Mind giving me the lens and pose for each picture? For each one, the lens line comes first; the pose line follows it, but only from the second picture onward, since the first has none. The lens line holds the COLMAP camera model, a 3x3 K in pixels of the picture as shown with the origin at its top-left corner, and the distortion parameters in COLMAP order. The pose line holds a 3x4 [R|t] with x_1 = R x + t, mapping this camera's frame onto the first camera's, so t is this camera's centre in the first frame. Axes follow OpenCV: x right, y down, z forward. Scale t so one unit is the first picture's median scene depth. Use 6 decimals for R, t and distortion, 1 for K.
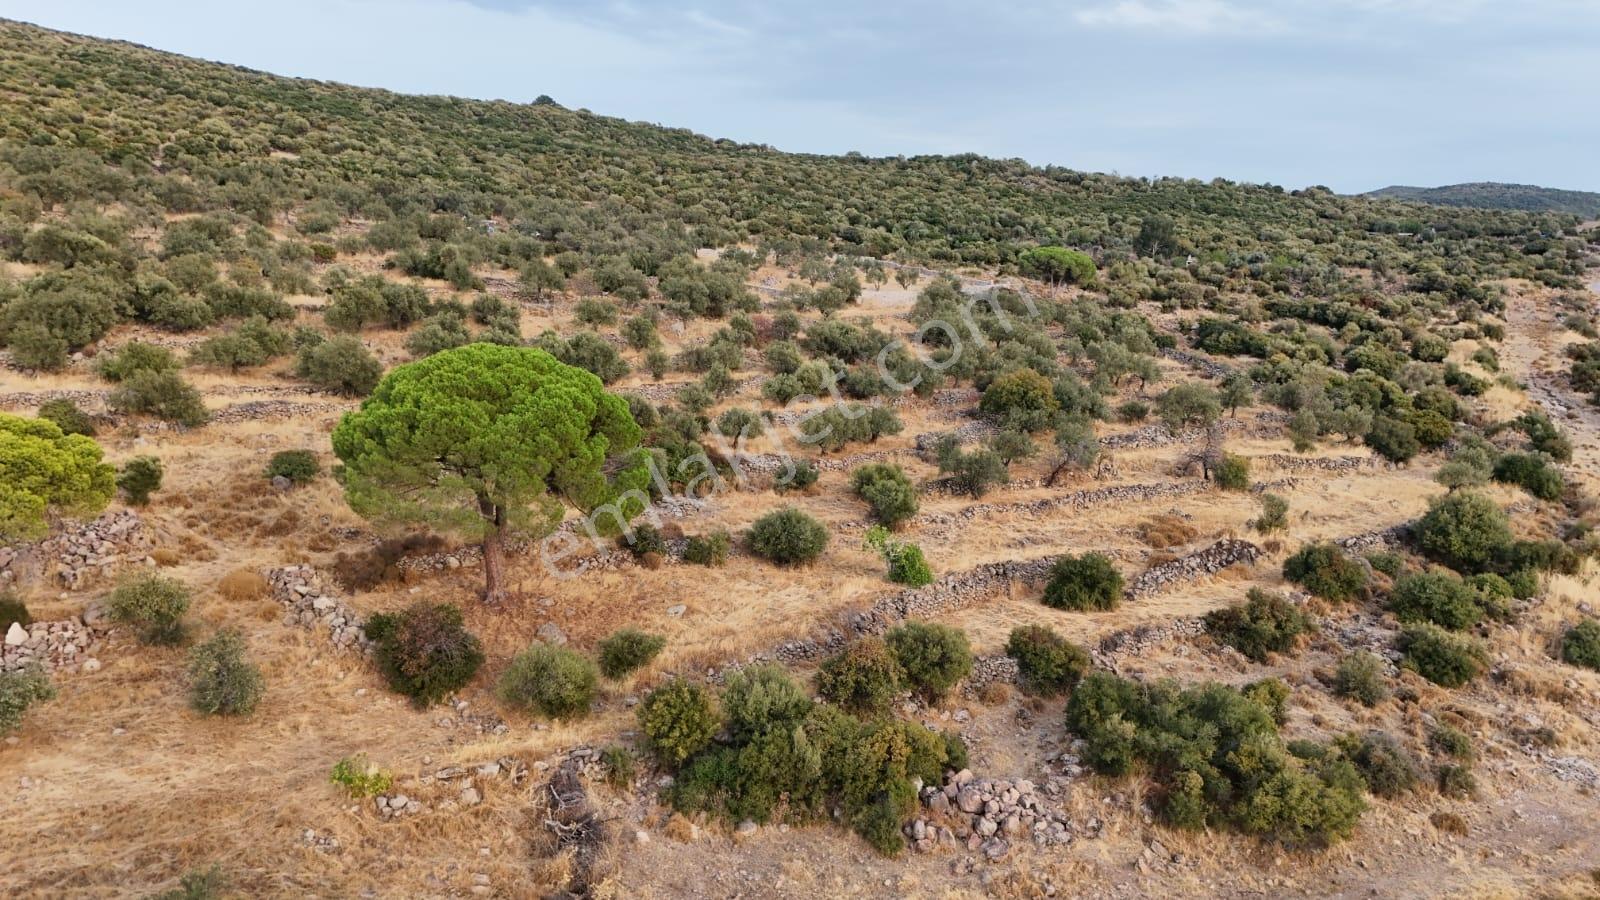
lens RADIAL K [[1179.7, 0, 809.5], [0, 1179.7, 449.9], [0, 0, 1]] dist [0.076523, -0.066285]
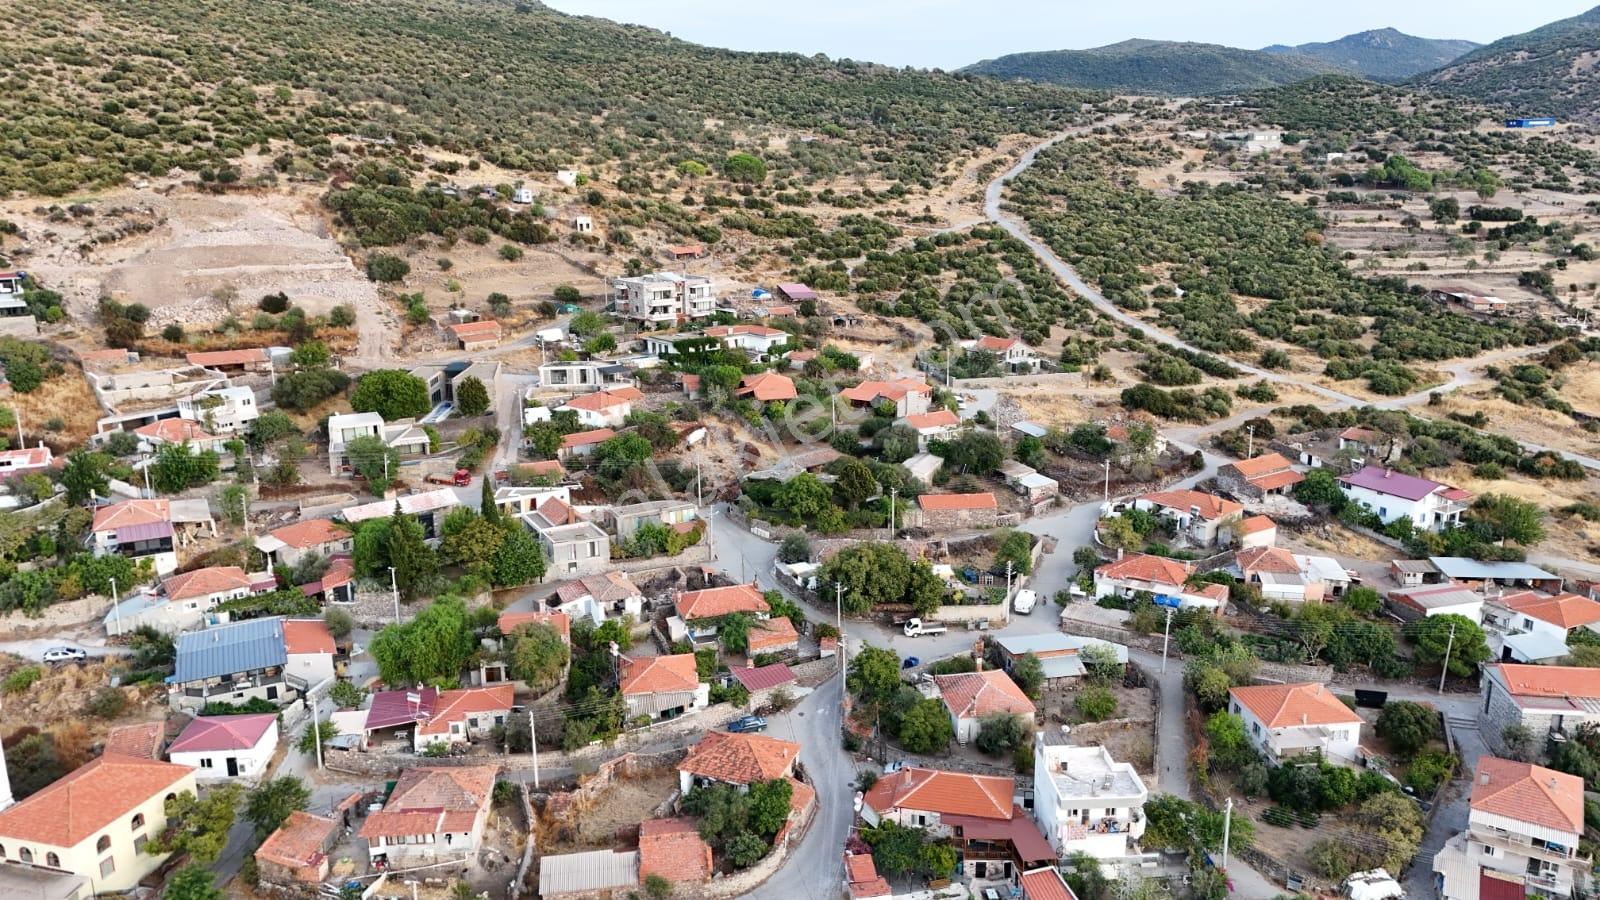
lens RADIAL K [[1179.7, 0, 807.7], [0, 1179.7, 443.1], [0, 0, 1]] dist [0.076523, -0.066285]
pose [[0.988135, -0.040100, 0.148263, -0.209779], [0.020950, 0.991484, 0.128535, 0.151468], [-0.152154, -0.123903, 0.980560, -1.287999]]
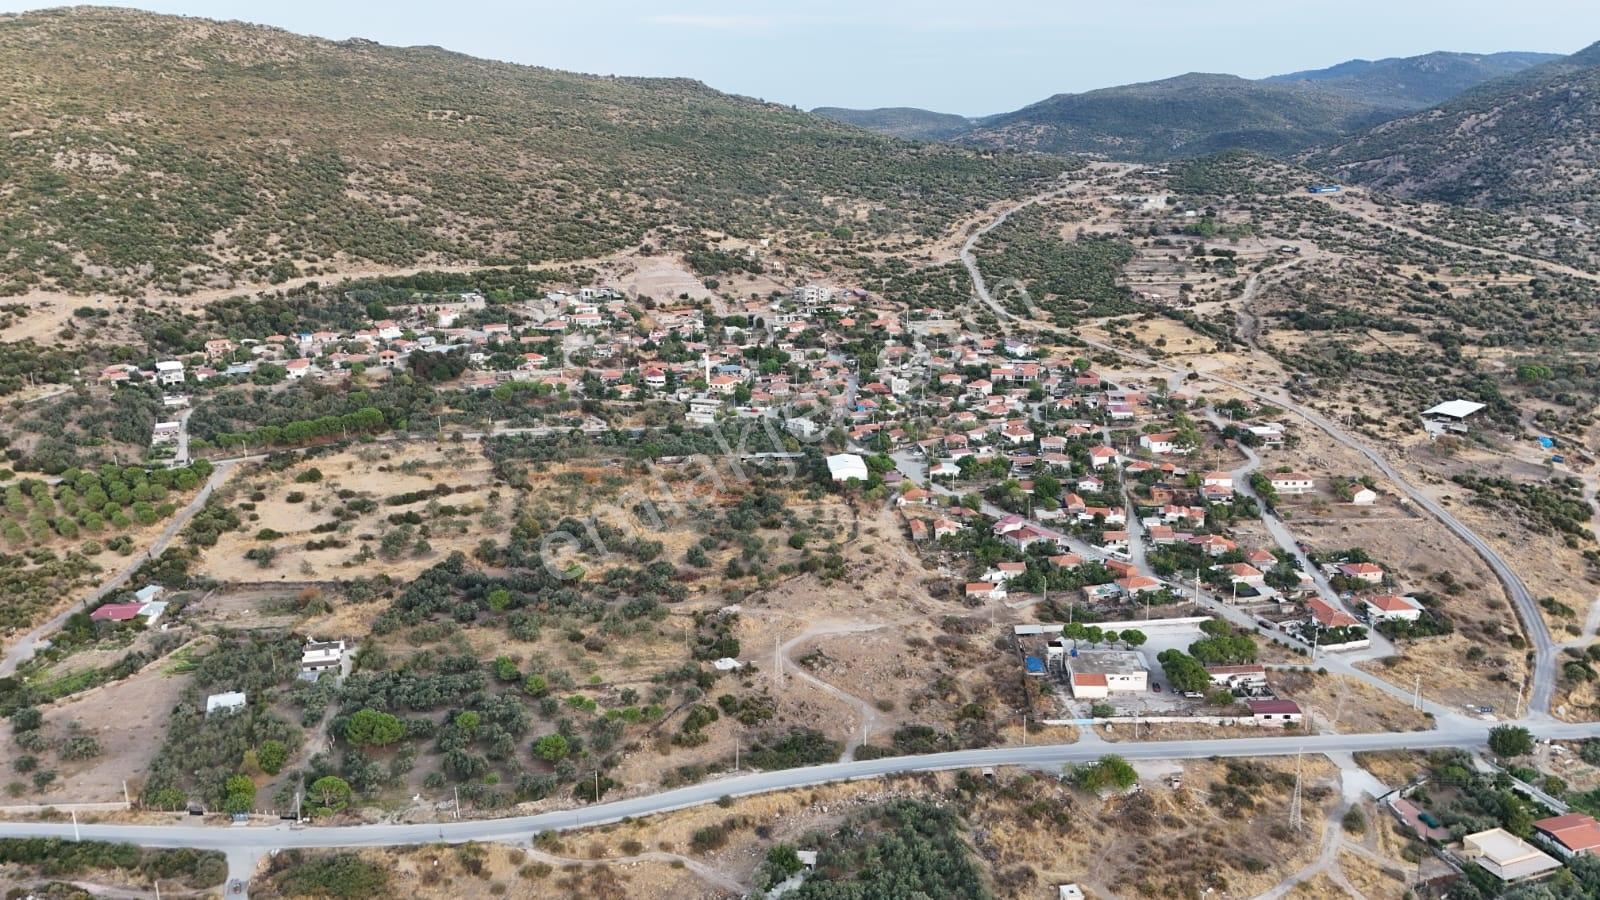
lens RADIAL K [[1179.7, 0, 797.2], [0, 1179.7, 449.5], [0, 0, 1]] dist [0.076523, -0.066285]
pose [[0.998292, -0.027873, 0.051336, -0.351792], [0.020936, 0.991158, 0.131028, 0.152551], [-0.054534, -0.129729, 0.990049, -2.943843]]
